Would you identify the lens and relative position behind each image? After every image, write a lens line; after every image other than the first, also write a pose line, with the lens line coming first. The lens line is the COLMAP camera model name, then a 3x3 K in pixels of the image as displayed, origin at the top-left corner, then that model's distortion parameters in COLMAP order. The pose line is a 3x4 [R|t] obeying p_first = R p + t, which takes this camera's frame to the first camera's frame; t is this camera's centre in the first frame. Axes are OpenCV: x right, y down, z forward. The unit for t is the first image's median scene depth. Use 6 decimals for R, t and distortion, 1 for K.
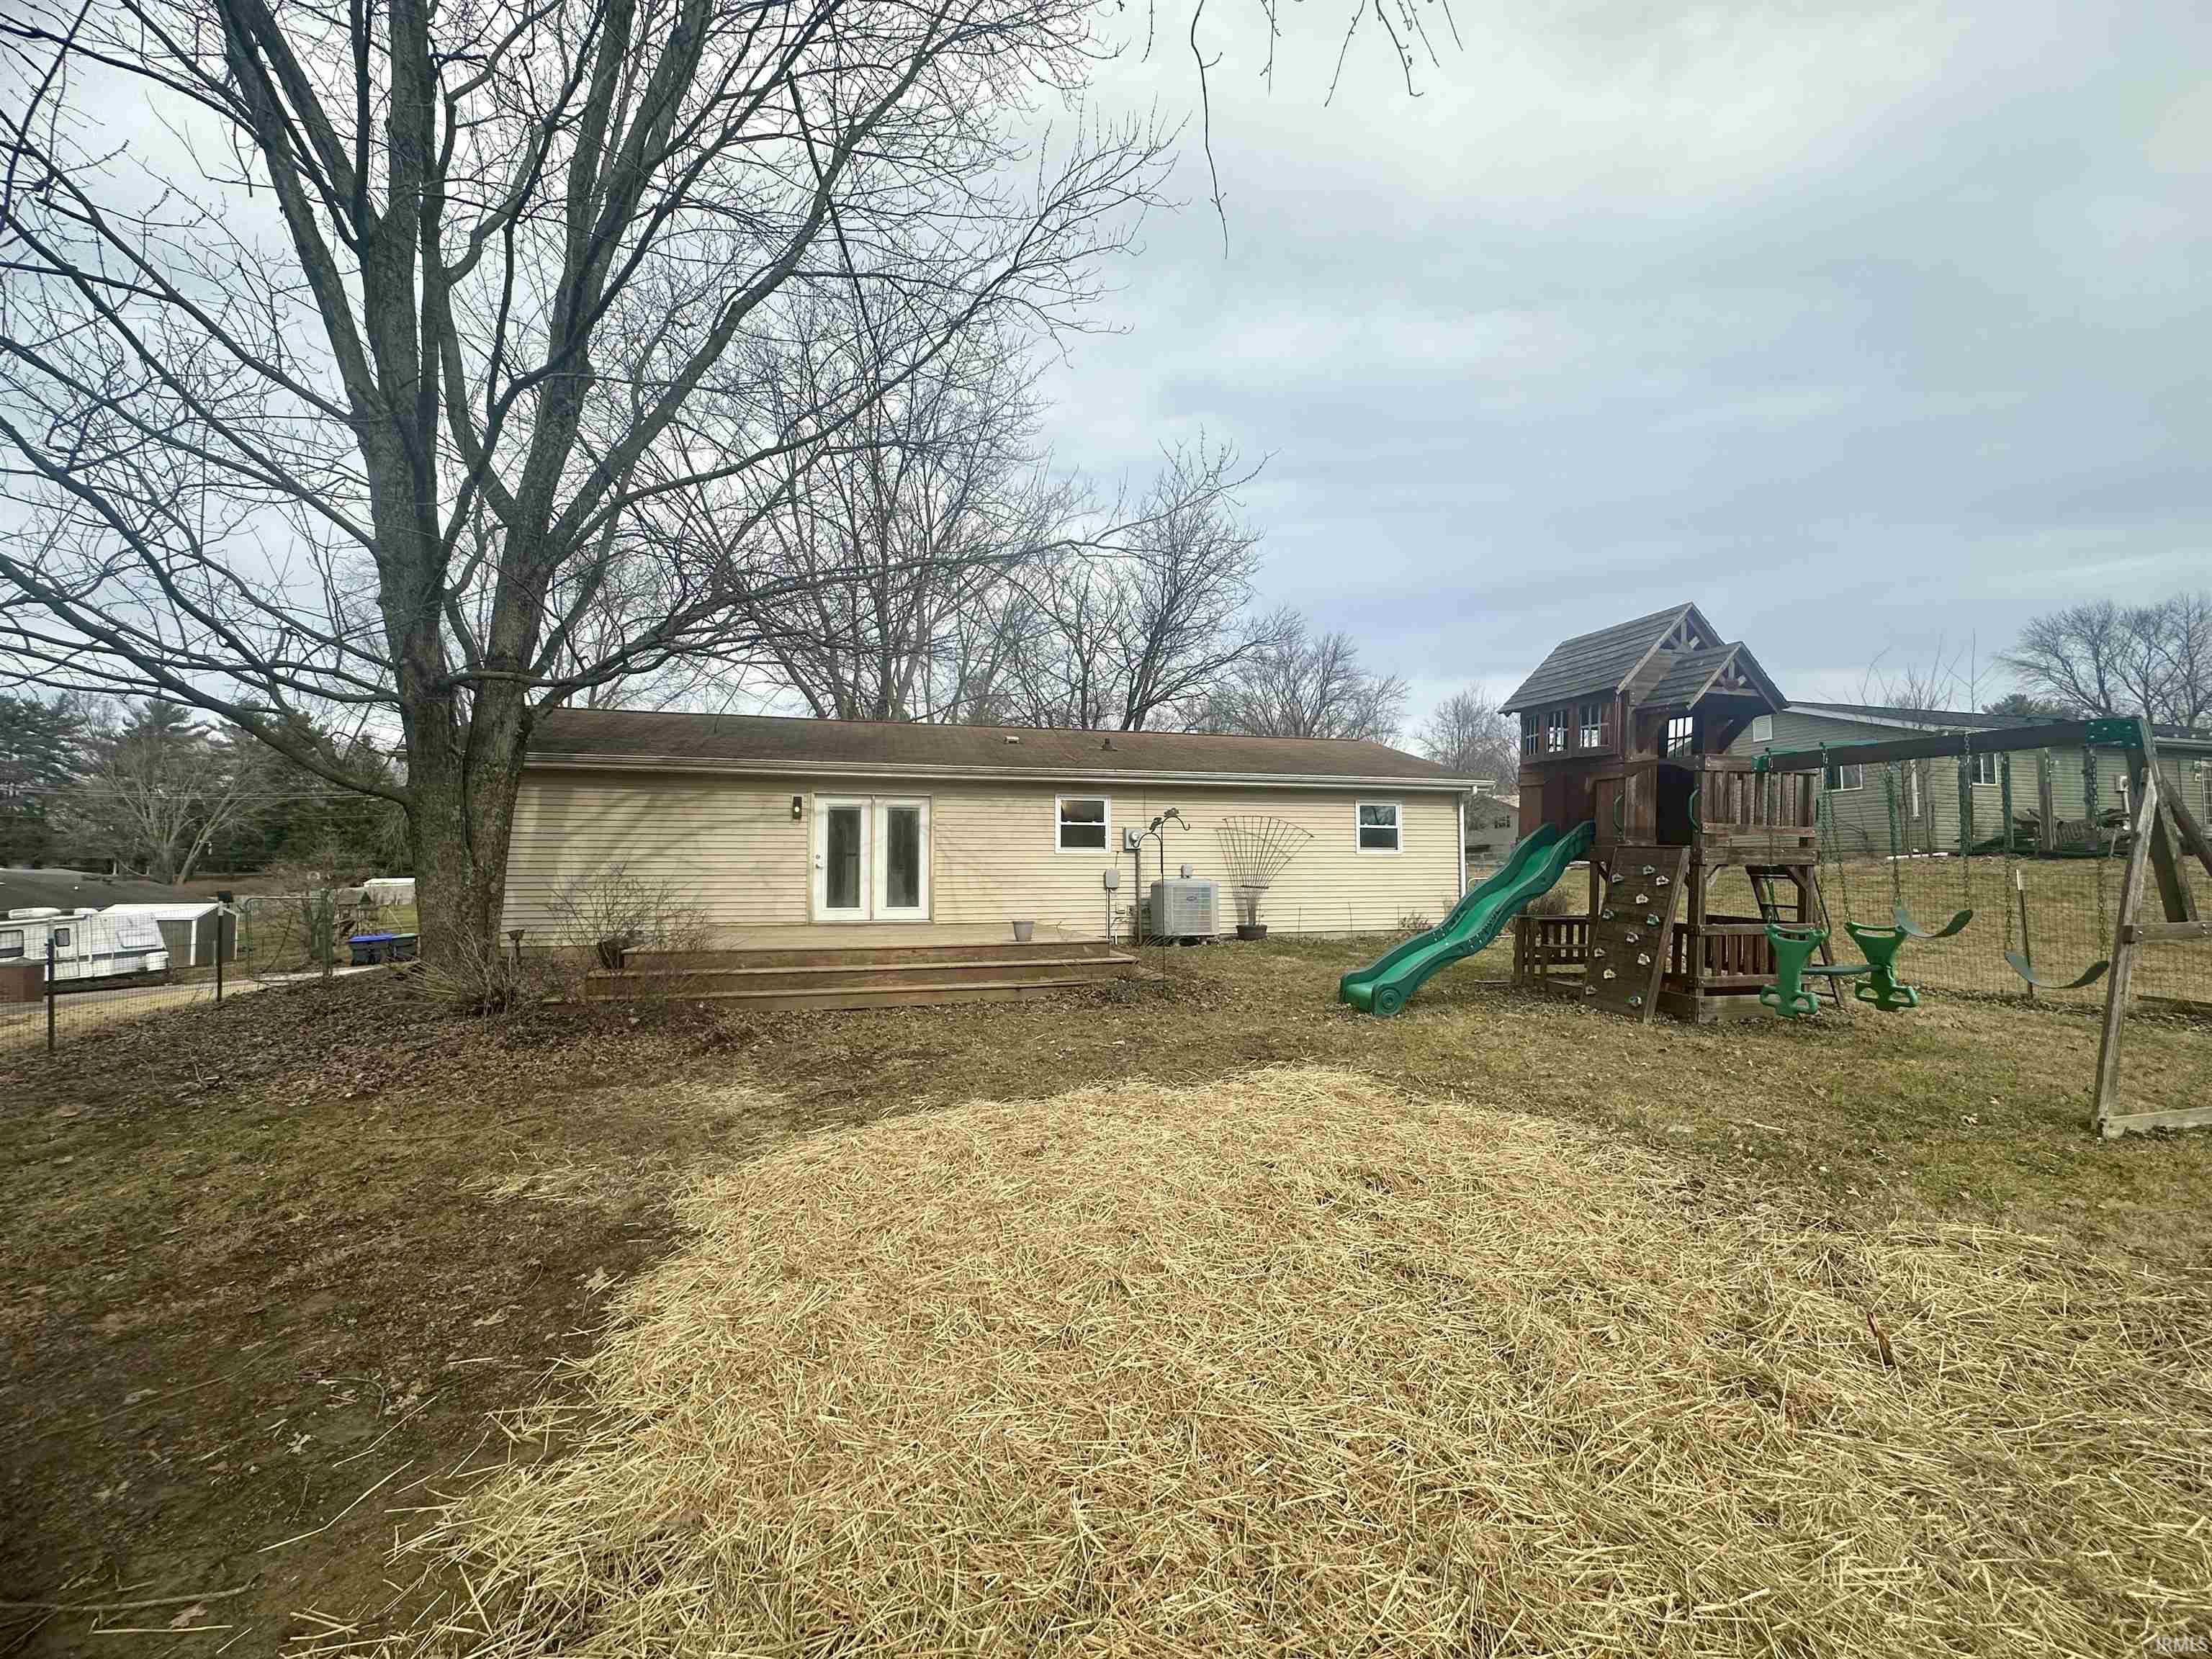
lens RADIAL K [[877.3, 0, 1099.3], [0, 877.3, 831.6], [0, 0, 1]] dist [-0.006643, 0.000847]
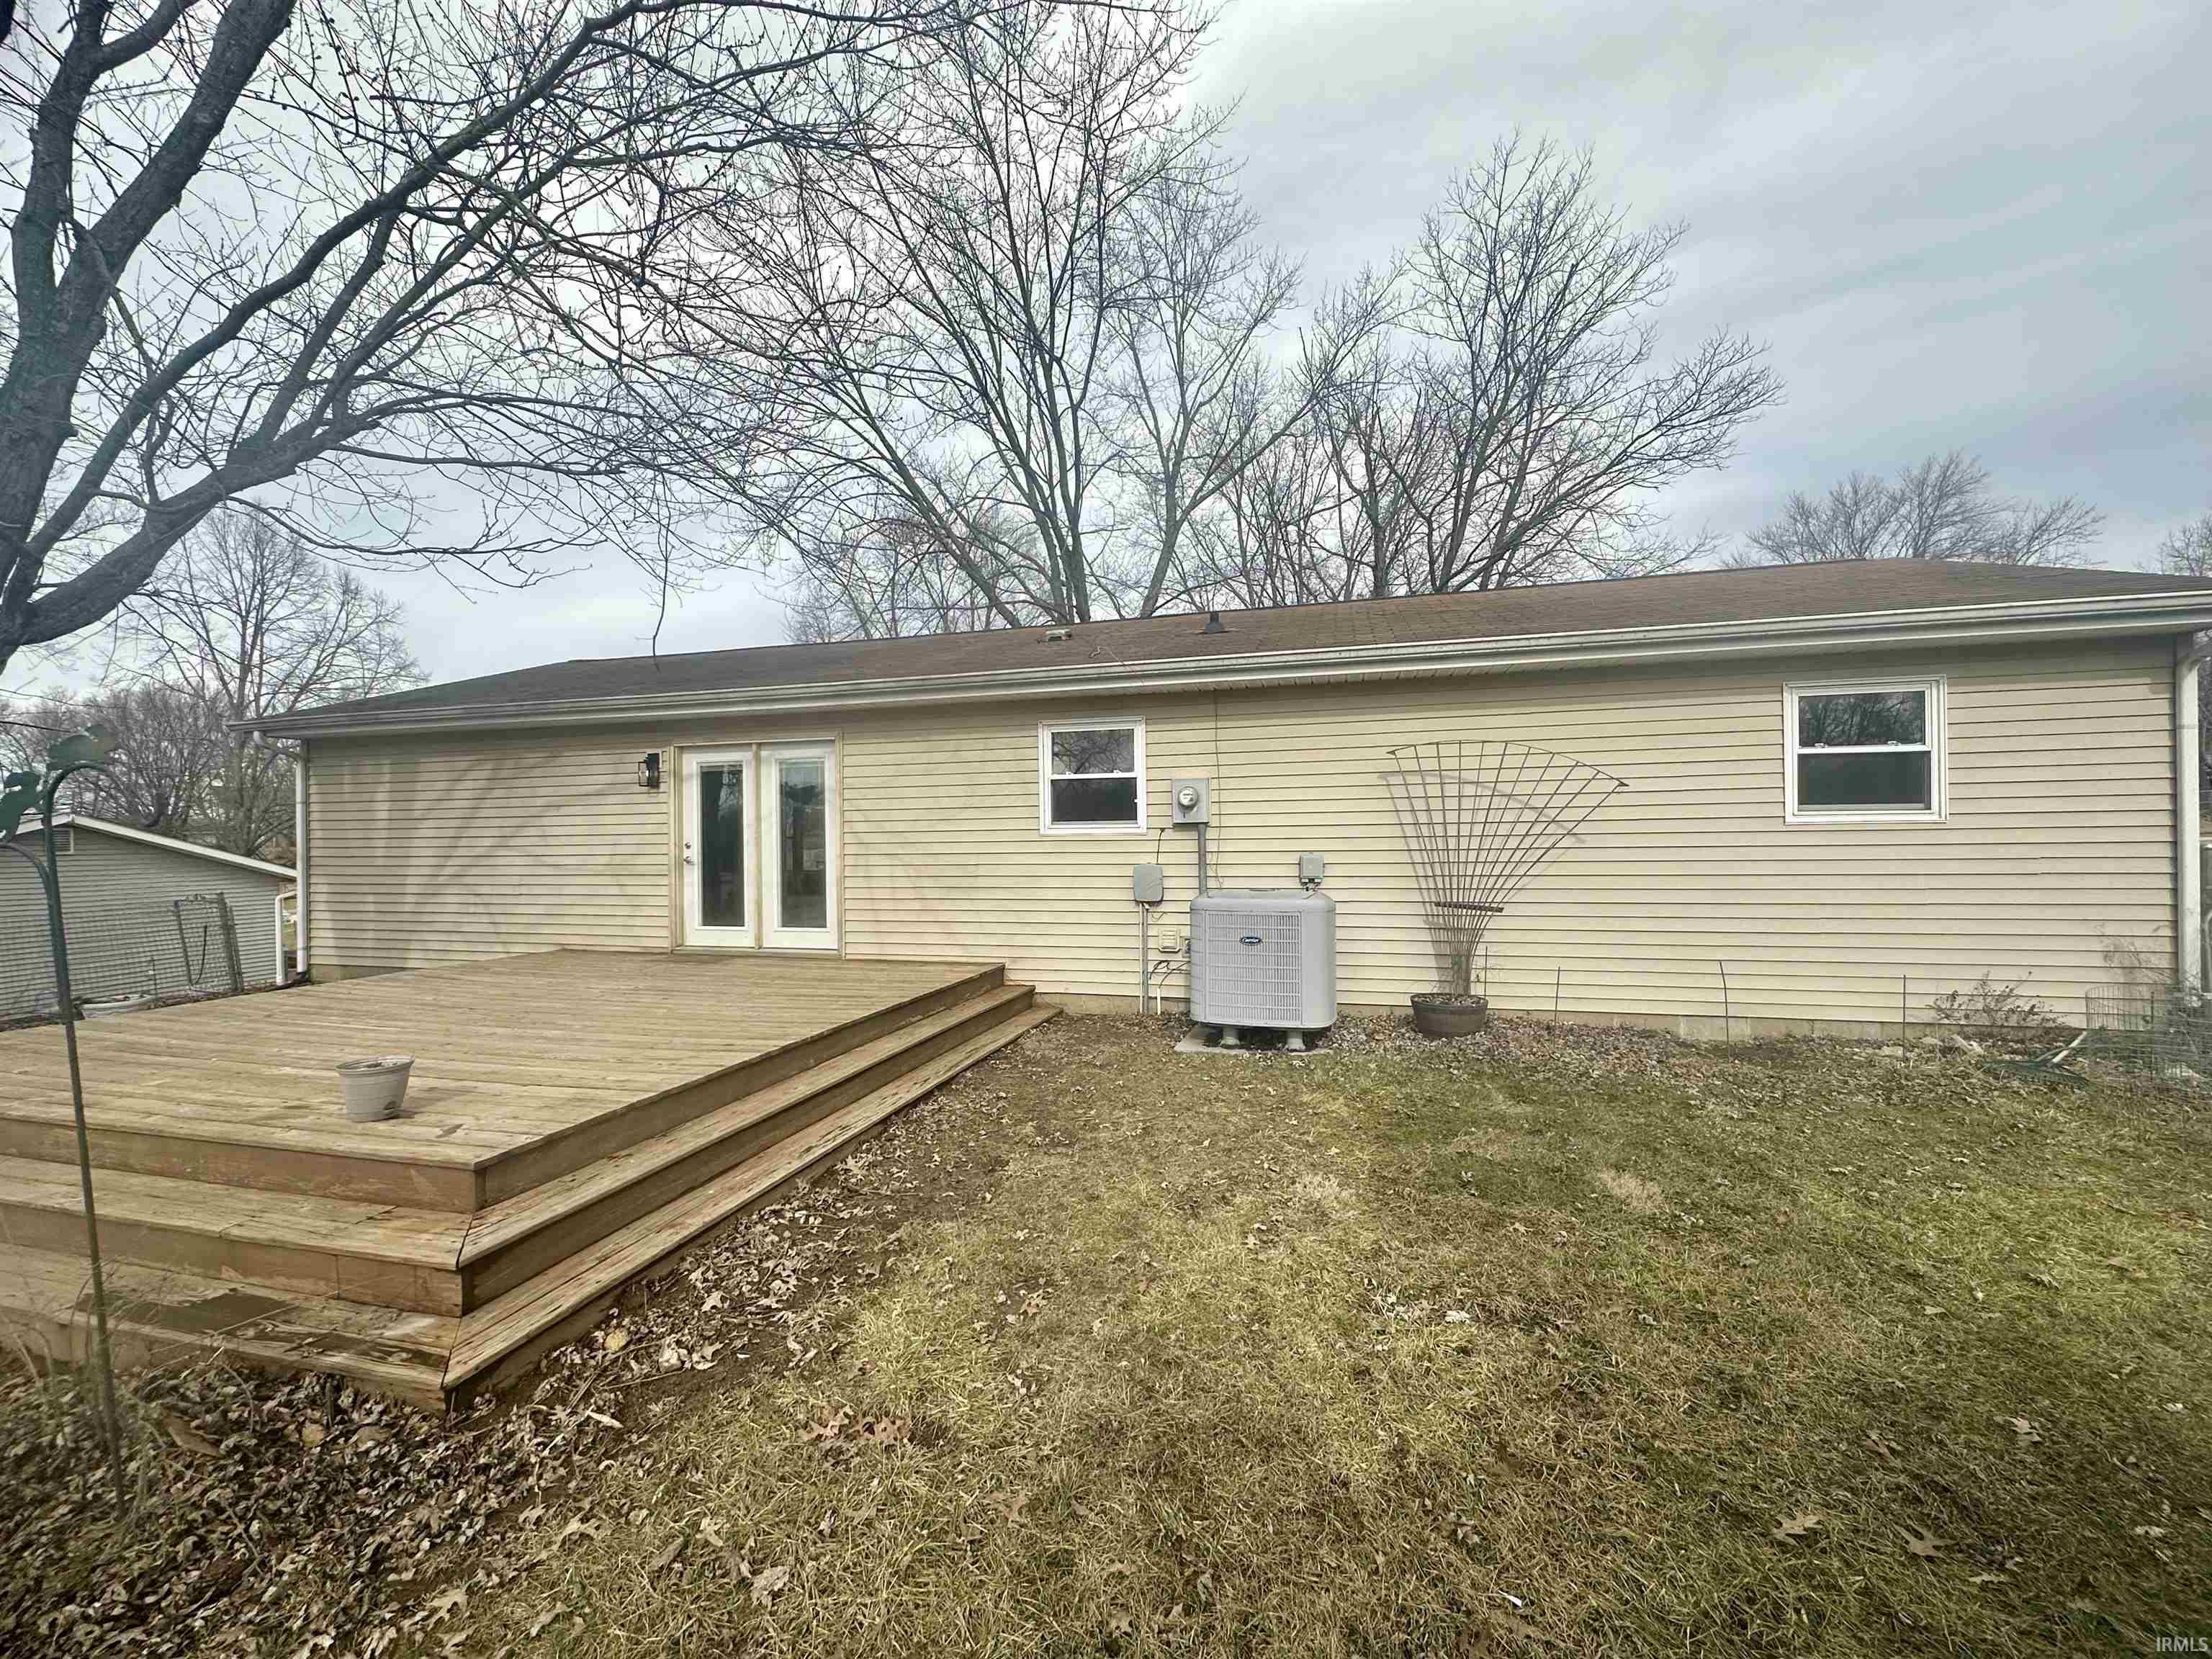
lens RADIAL K [[877.3, 0, 1113.6], [0, 877.3, 837.7], [0, 0, 1]] dist [-0.006643, 0.000847]
pose [[0.868108, -0.007825, -0.496314, 0.245003], [0.037625, 0.998036, 0.050076, 0.001978], [0.494948, -0.062145, 0.866697, 0.555923]]
